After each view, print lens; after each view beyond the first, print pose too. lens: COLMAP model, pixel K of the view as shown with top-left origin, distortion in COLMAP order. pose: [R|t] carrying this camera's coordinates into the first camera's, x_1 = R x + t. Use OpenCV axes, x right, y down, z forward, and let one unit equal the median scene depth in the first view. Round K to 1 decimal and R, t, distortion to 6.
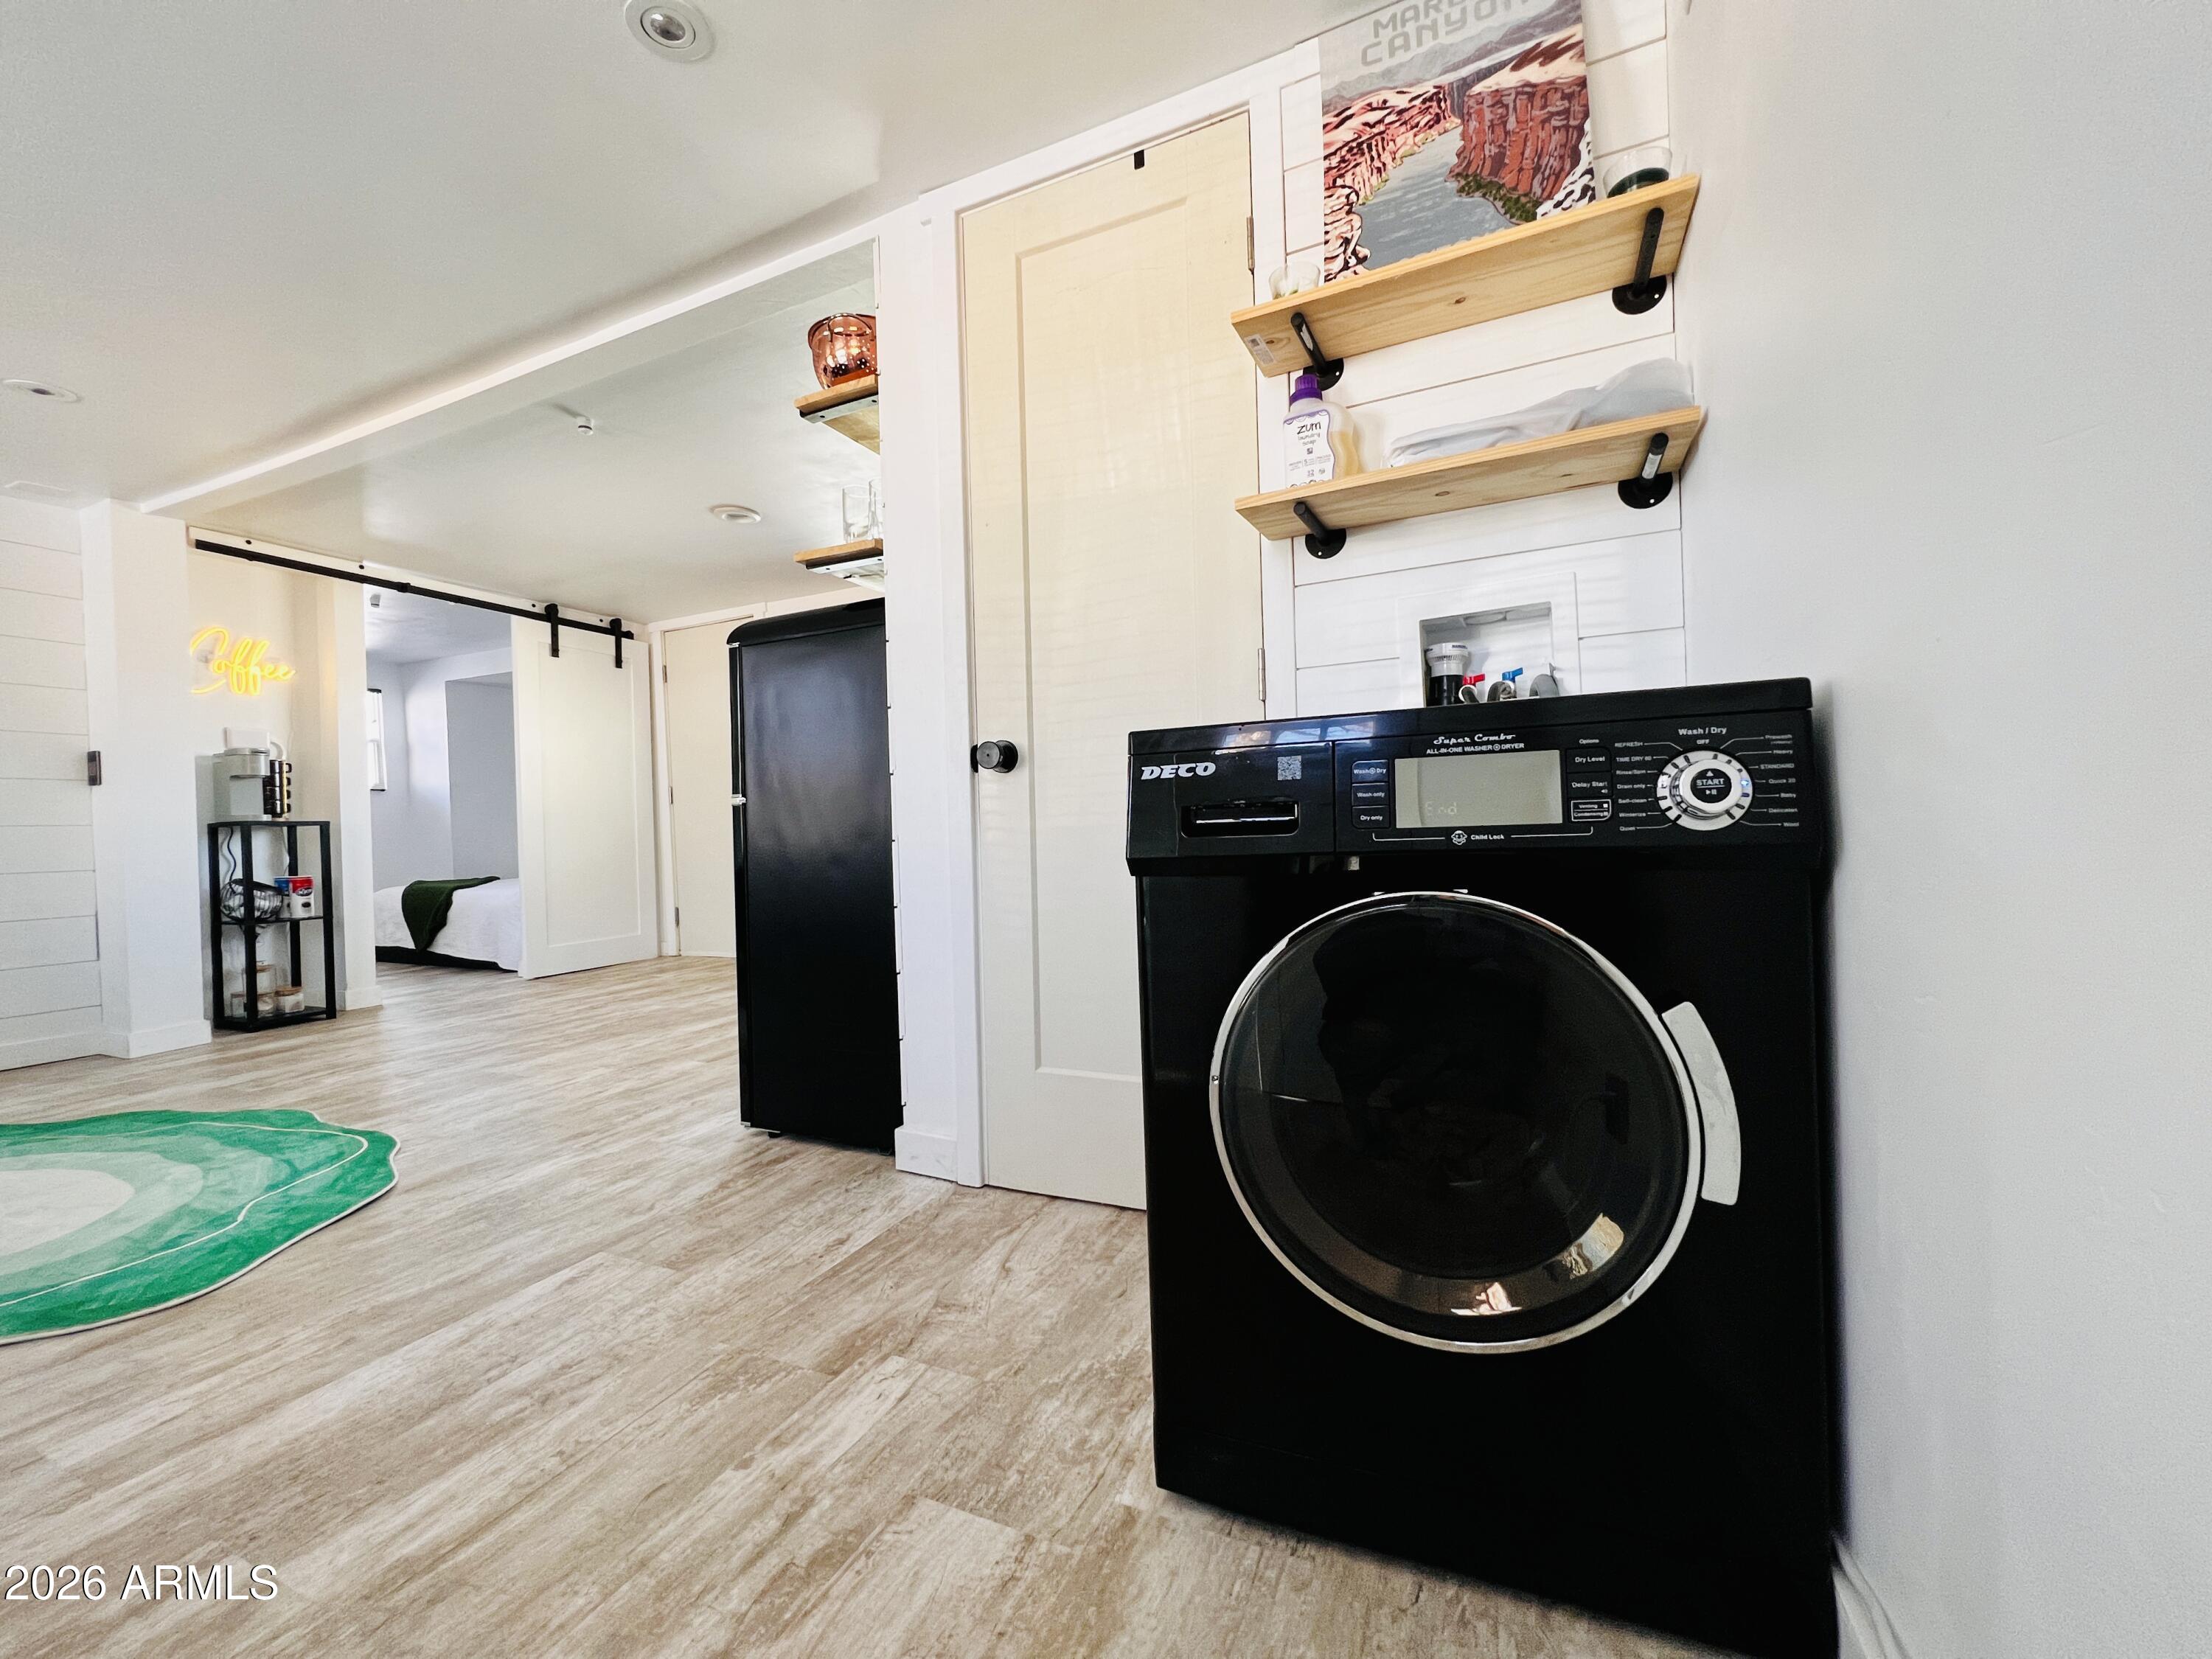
lens RADIAL K [[884.1, 0, 1104.5], [0, 884.1, 833.7], [0, 0, 1]] dist [0.000331, 0.000073]
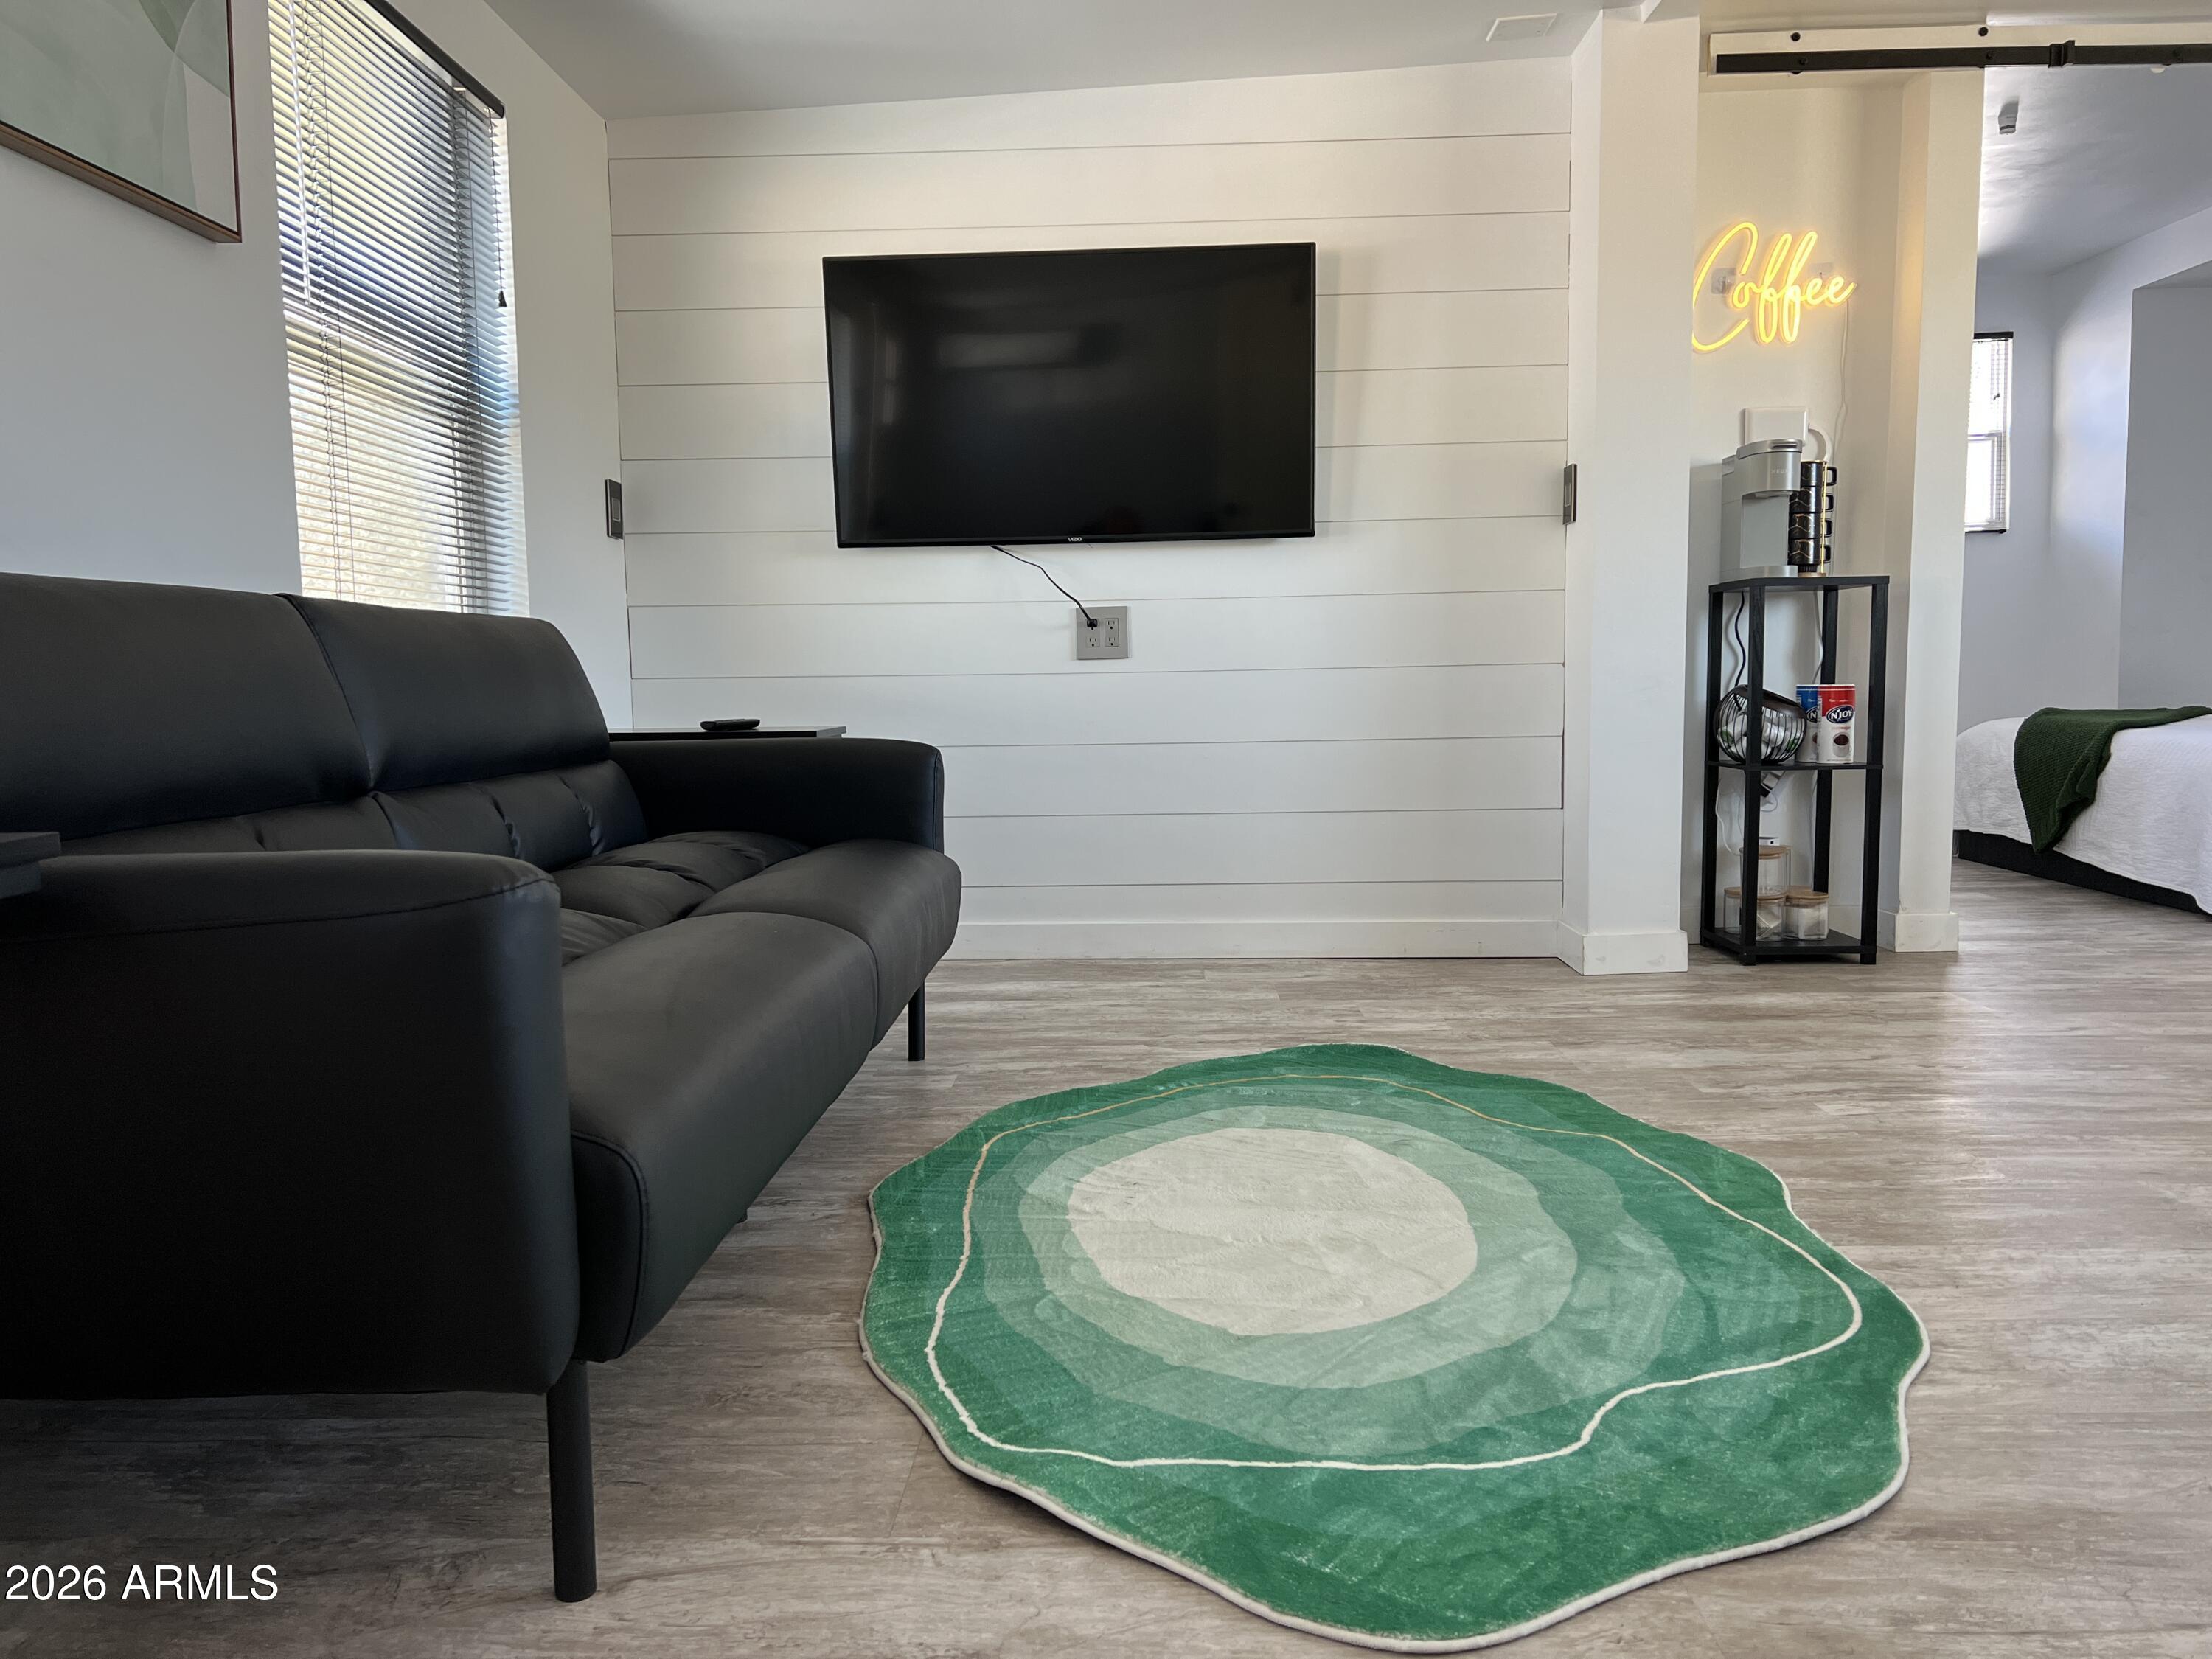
lens RADIAL K [[1664.2, 0, 1100.0], [0, 1664.2, 831.2], [0, 0, 1]] dist [0.079657, -0.093272]
pose [[0.382975, 0.110686, -0.917103, -0.159631], [-0.003947, 0.992982, 0.118196, 0.018876], [0.923750, -0.041646, 0.380725, 0.224062]]
